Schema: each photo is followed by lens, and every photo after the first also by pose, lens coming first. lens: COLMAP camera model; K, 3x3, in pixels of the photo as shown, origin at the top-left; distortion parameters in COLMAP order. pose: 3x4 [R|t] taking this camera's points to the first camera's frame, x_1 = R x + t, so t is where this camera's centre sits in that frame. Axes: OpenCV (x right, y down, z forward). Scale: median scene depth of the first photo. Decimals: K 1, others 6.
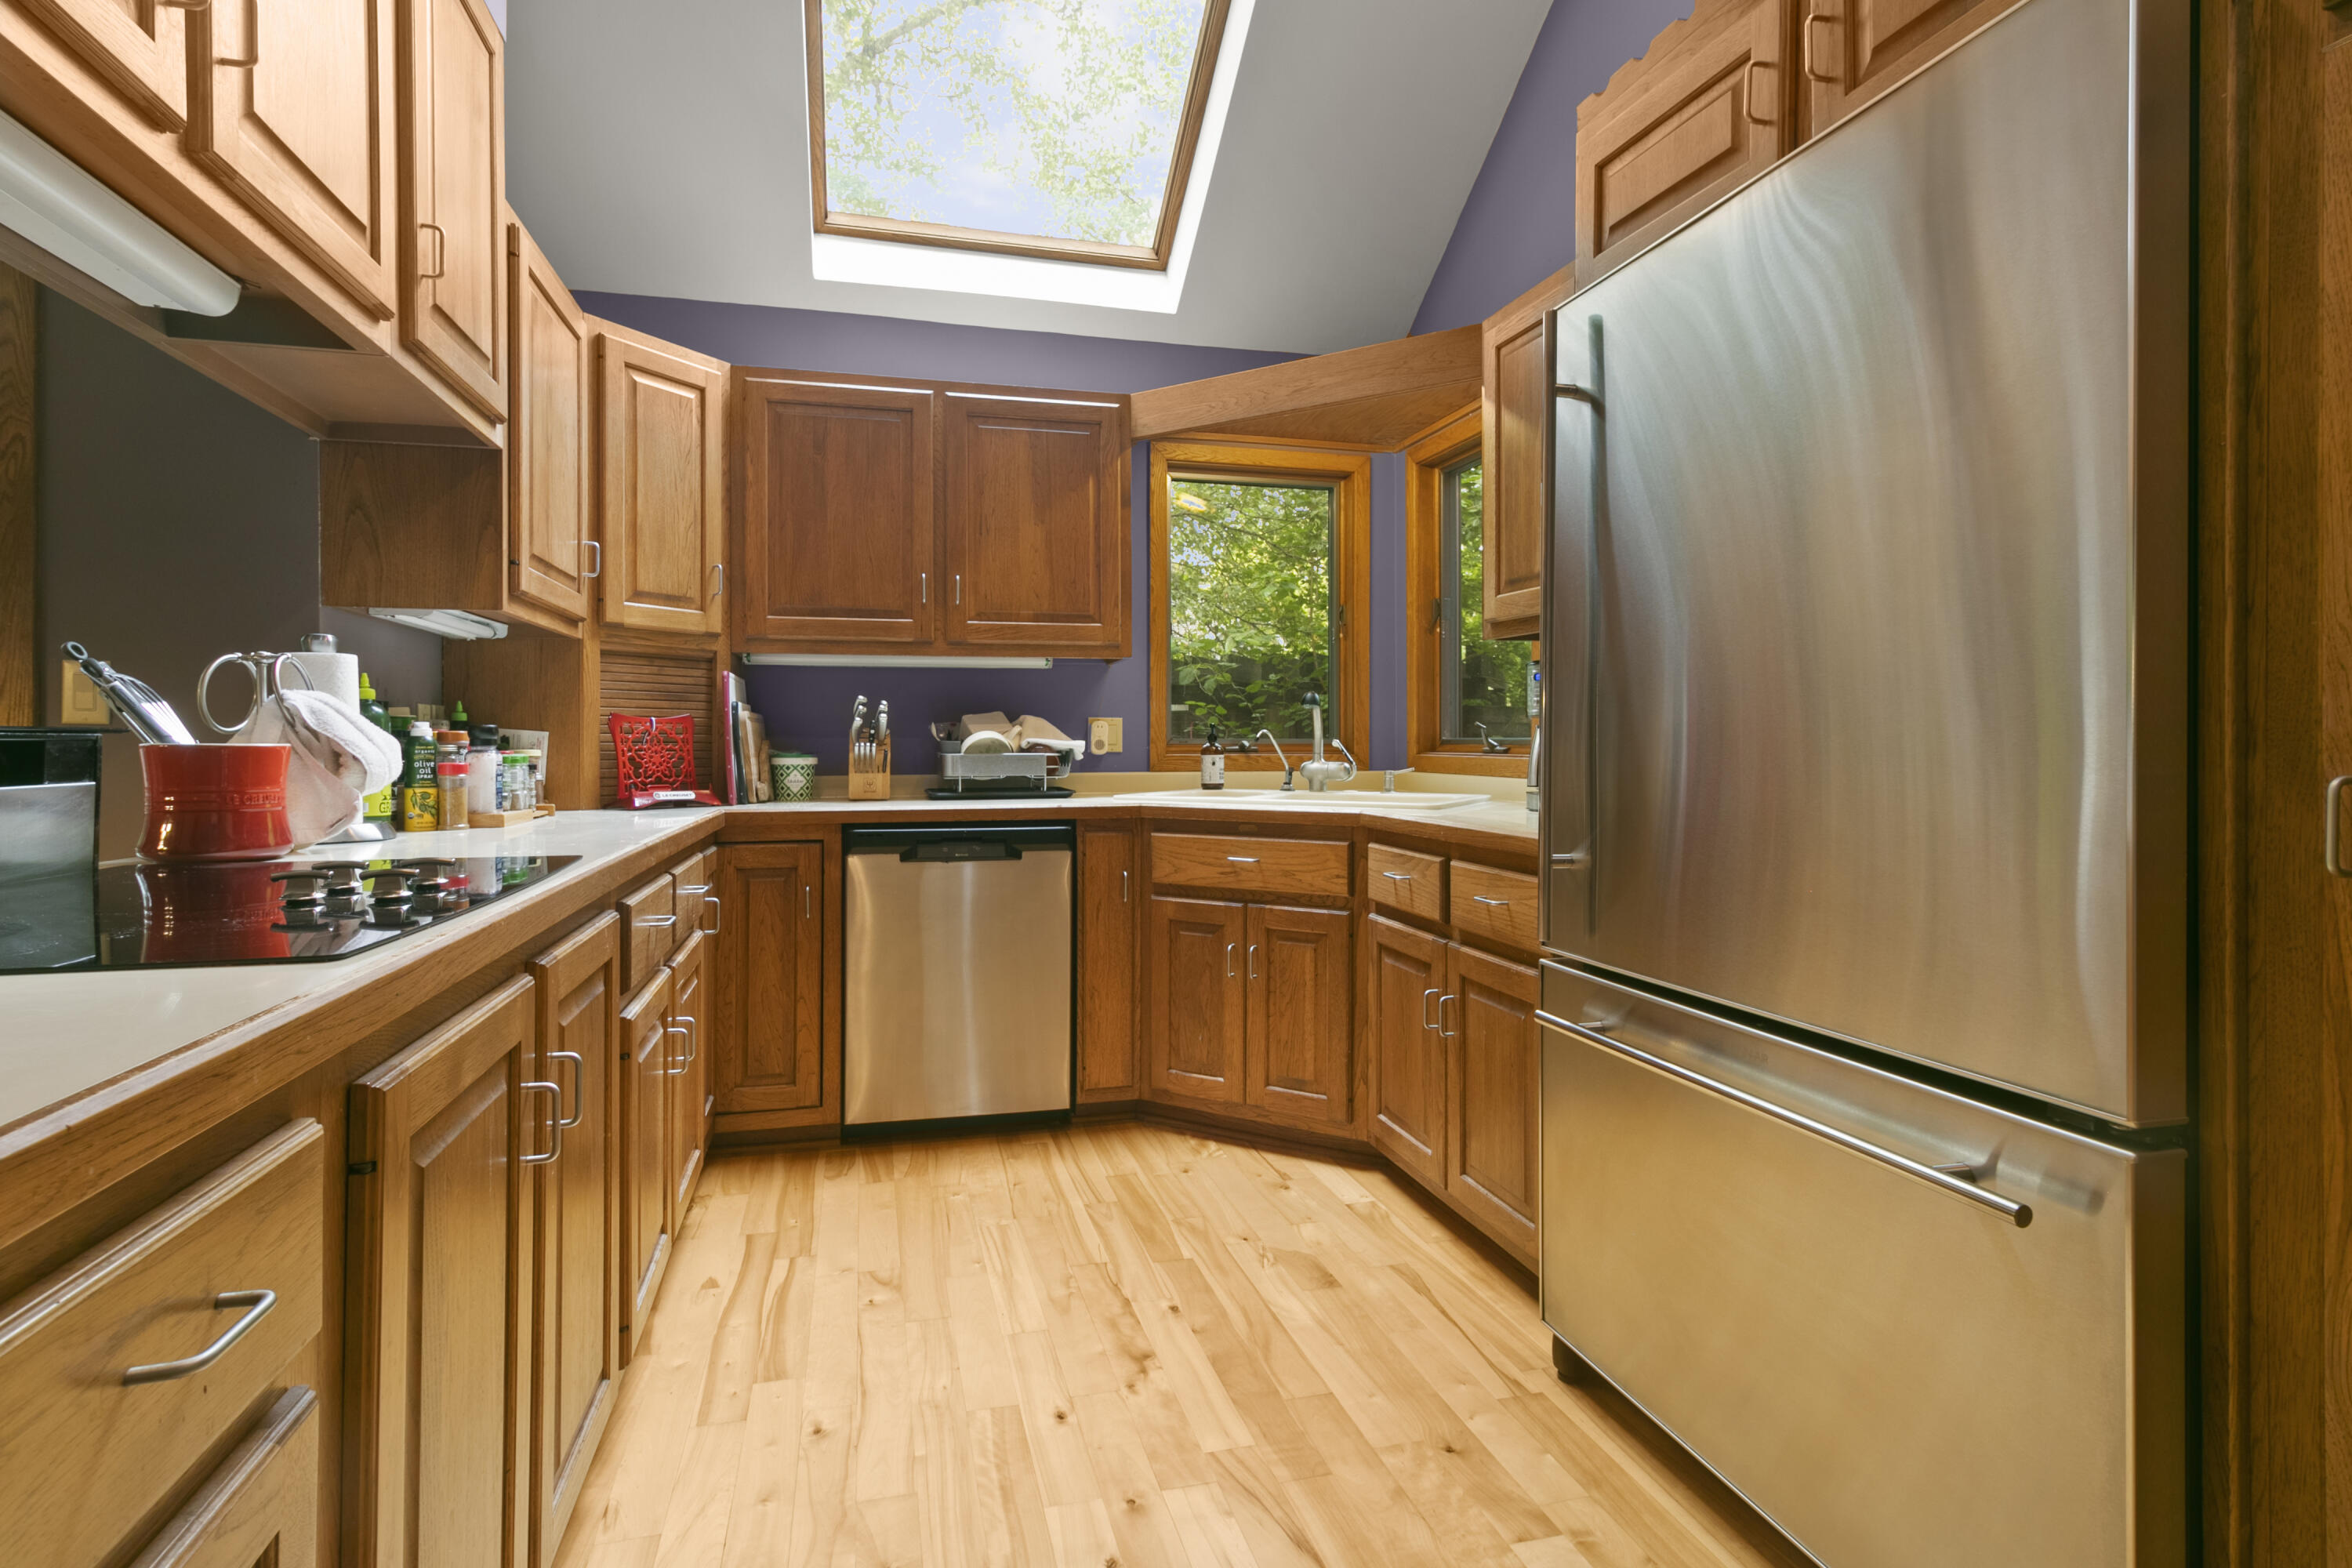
lens RADIAL K [[1128.0, 0, 1167.1], [0, 1128.0, 738.7], [0, 0, 1]] dist [-0.000675, 0.000849]
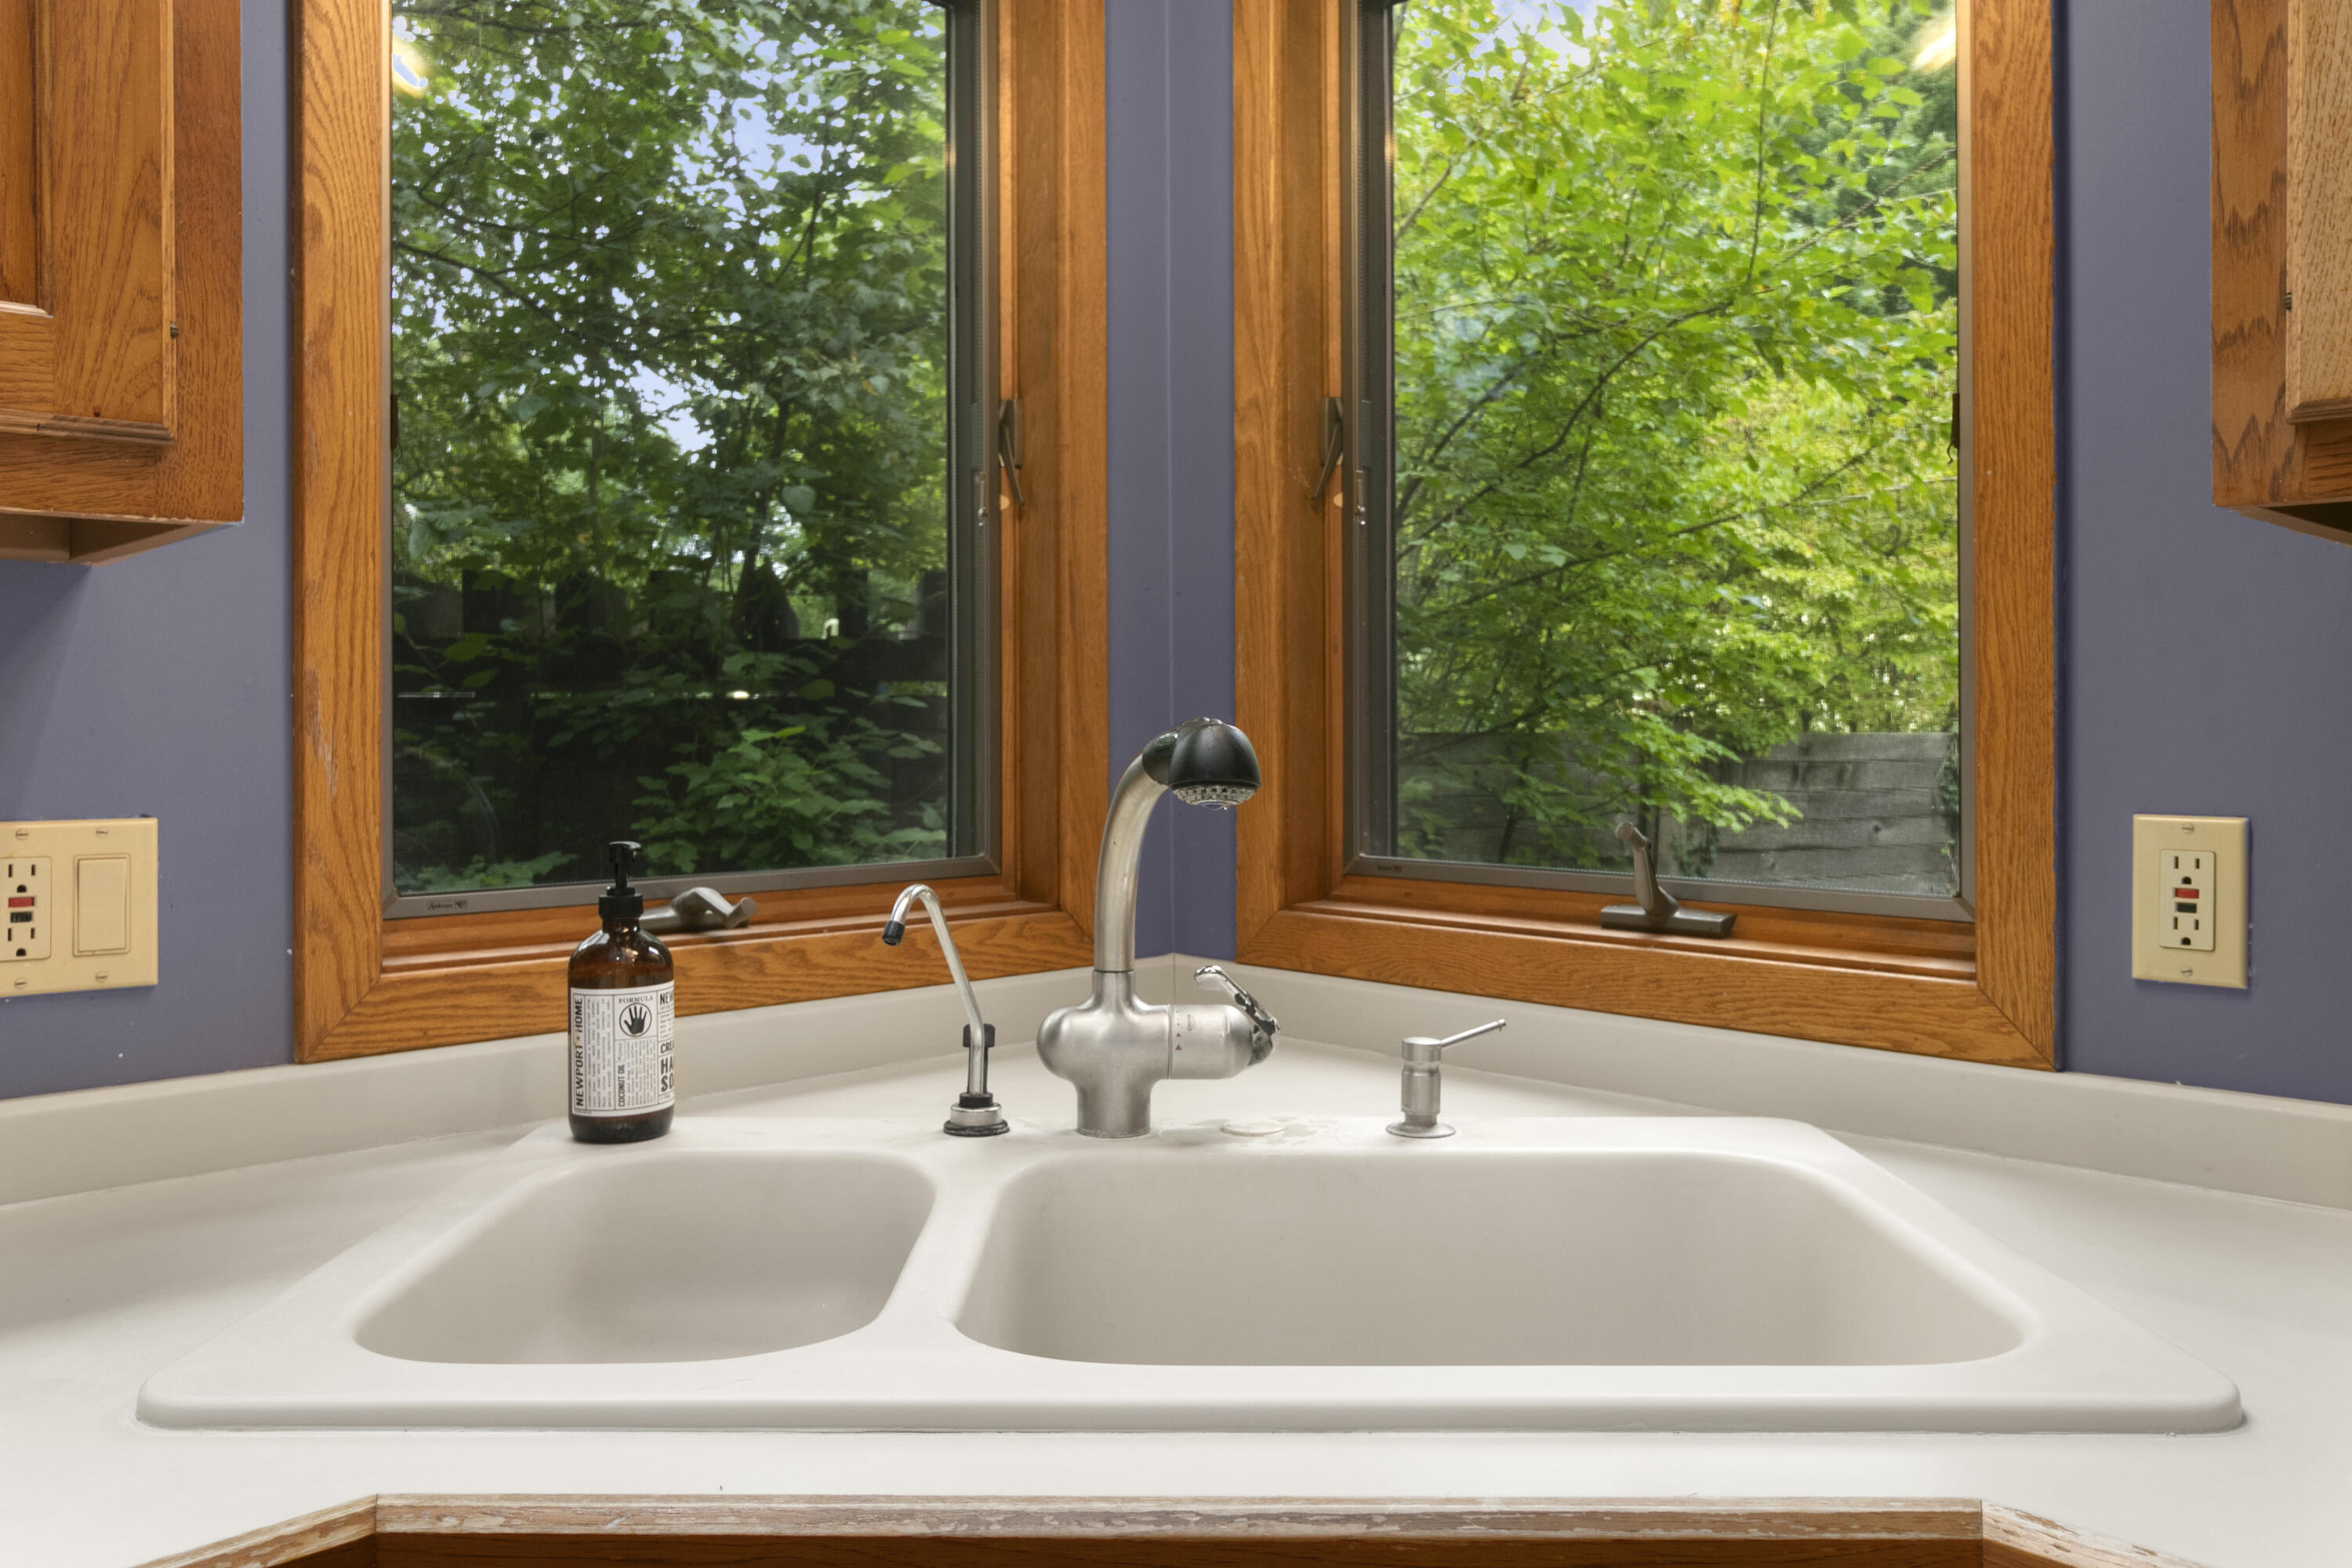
lens RADIAL K [[1844.1, 0, 1174.3], [0, 1844.1, 725.3], [0, 0, 1]] dist [0.062367, 0.001030]
pose [[0.888963, -0.000940, 0.457978, -0.032690], [0.000533, 0.999999, 0.001017, -0.038107], [-0.457979, -0.000660, 0.888963, 0.619132]]
